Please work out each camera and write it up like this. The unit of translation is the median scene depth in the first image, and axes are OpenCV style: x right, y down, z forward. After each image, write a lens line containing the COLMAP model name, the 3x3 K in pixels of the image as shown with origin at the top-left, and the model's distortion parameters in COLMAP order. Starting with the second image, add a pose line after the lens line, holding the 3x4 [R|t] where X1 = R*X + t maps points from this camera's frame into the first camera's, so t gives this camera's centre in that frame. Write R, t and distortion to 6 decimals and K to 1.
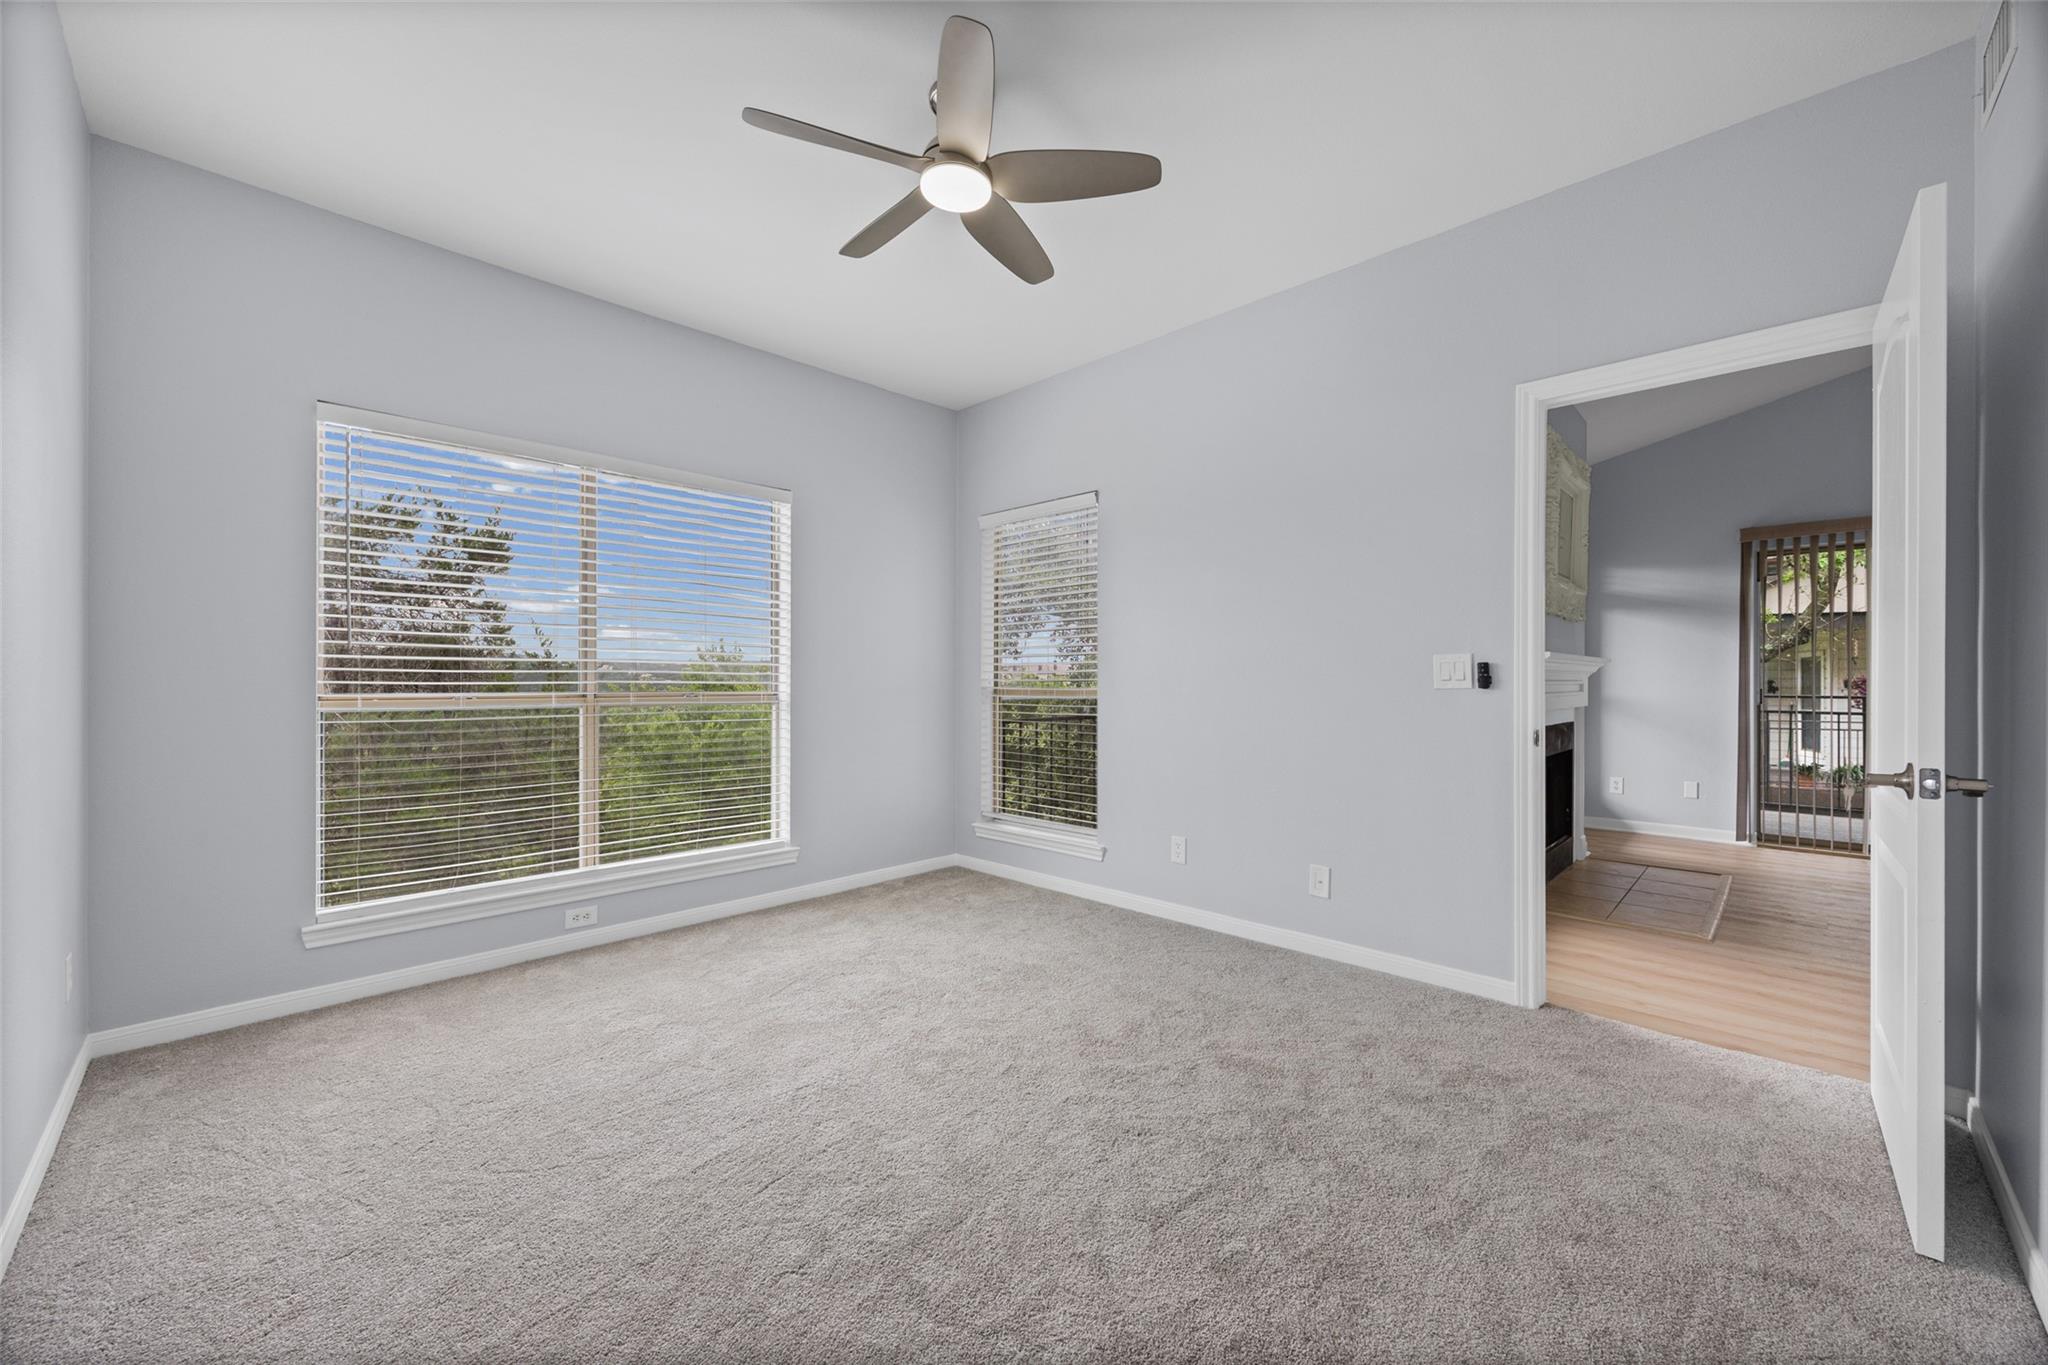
lens RADIAL K [[791.0, 0, 1025.2], [0, 791.0, 678.4], [0, 0, 1]] dist [0.000252, -0.000070]
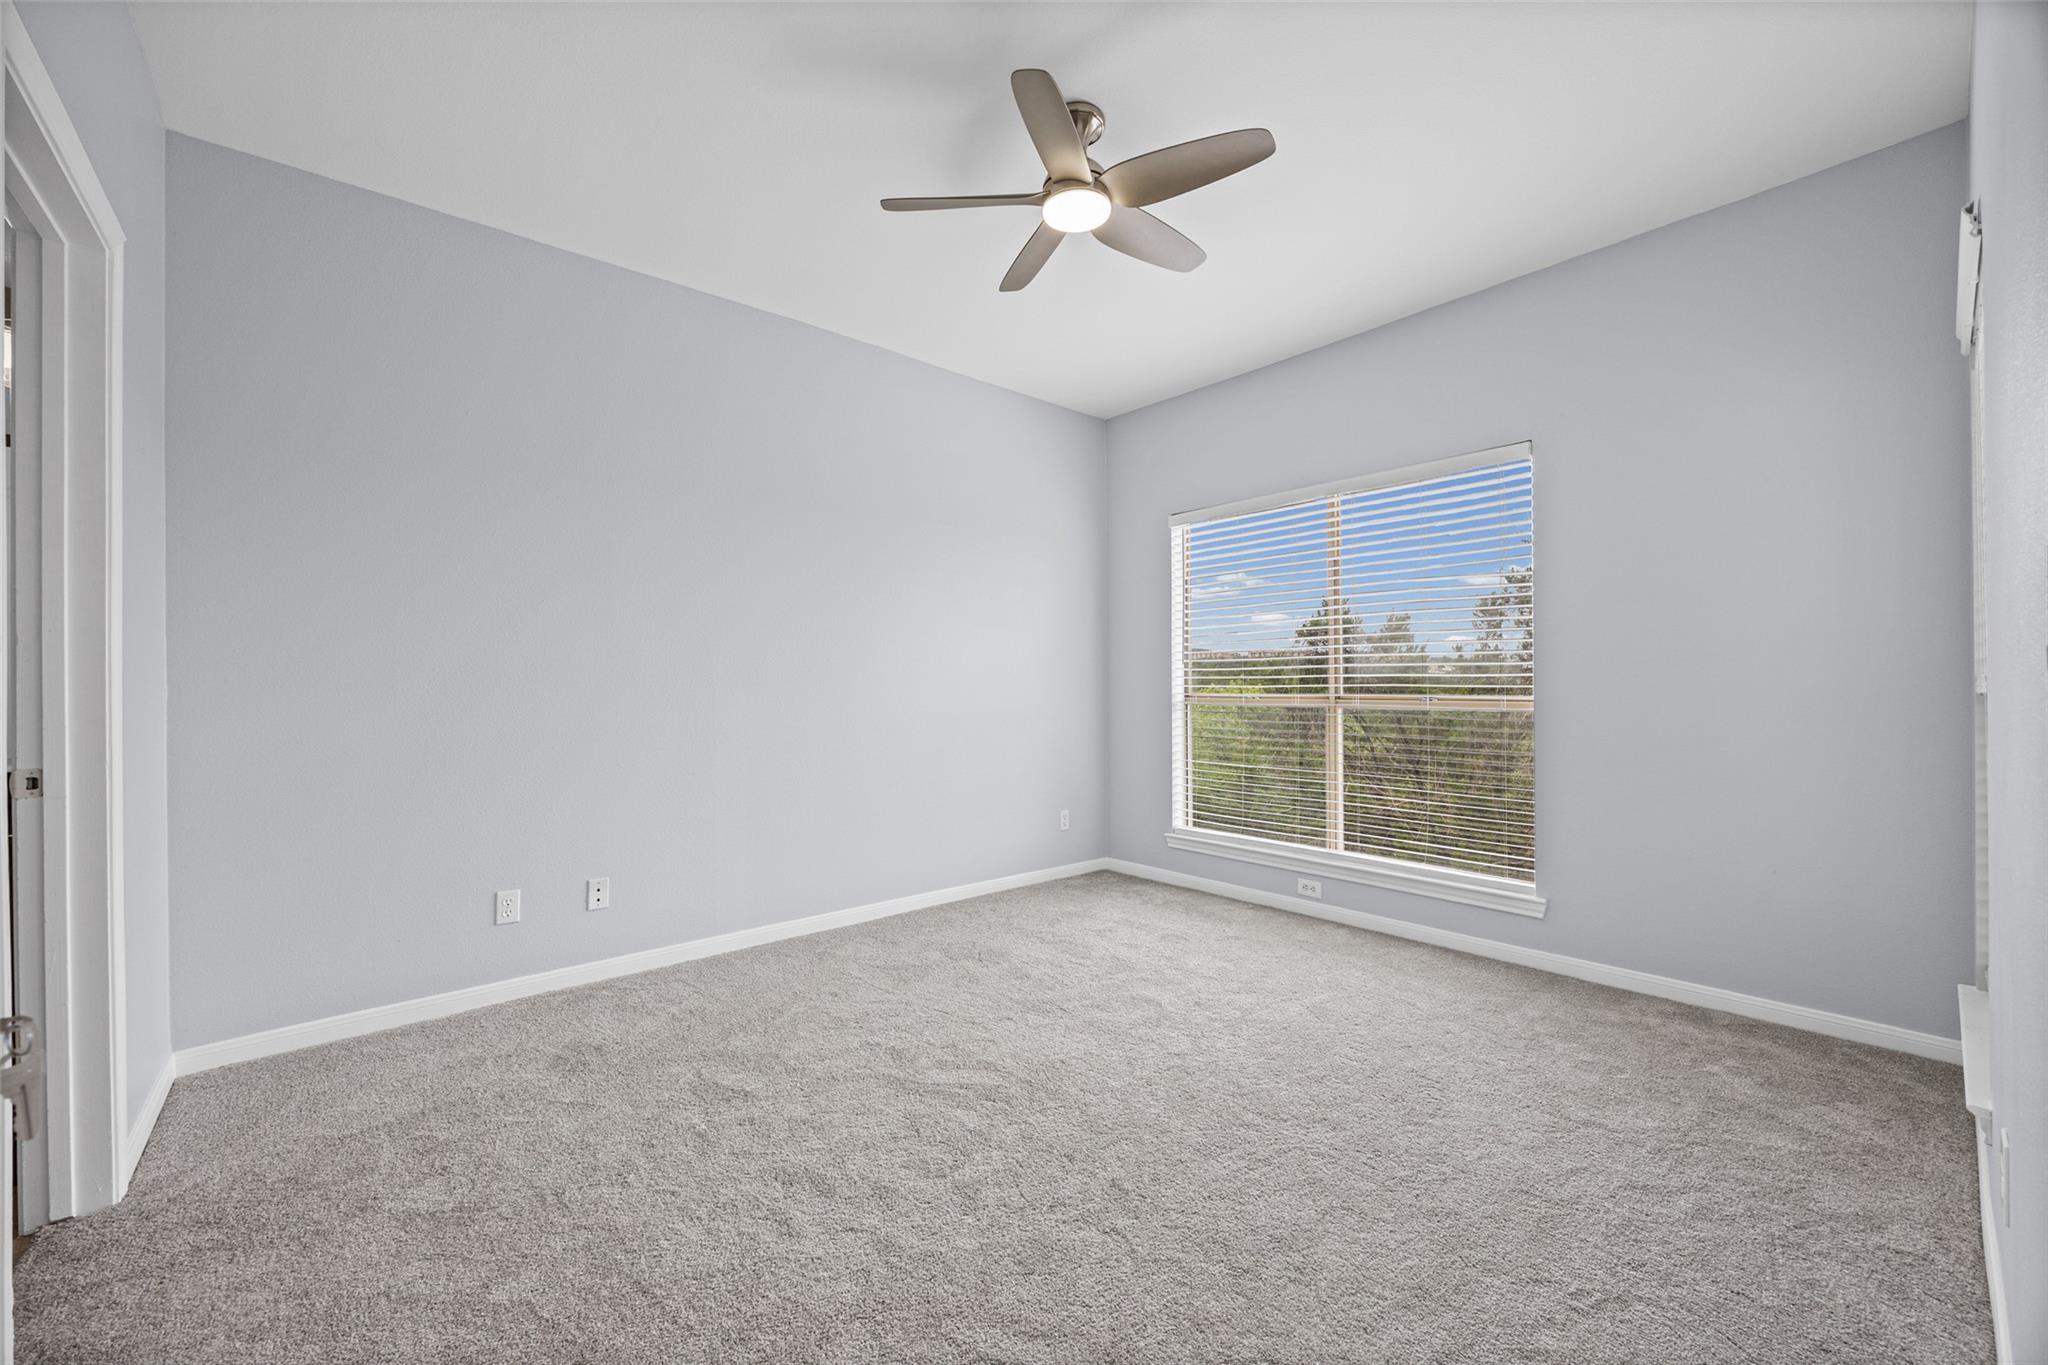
lens RADIAL K [[791.0, 0, 1013.8], [0, 791.0, 680.5], [0, 0, 1]] dist [0.000252, -0.000070]
pose [[-0.084710, -0.004711, -0.996395, 0.635415], [0.004151, 0.999978, -0.005081, 0.000848], [0.996397, -0.004566, -0.084688, 0.665538]]
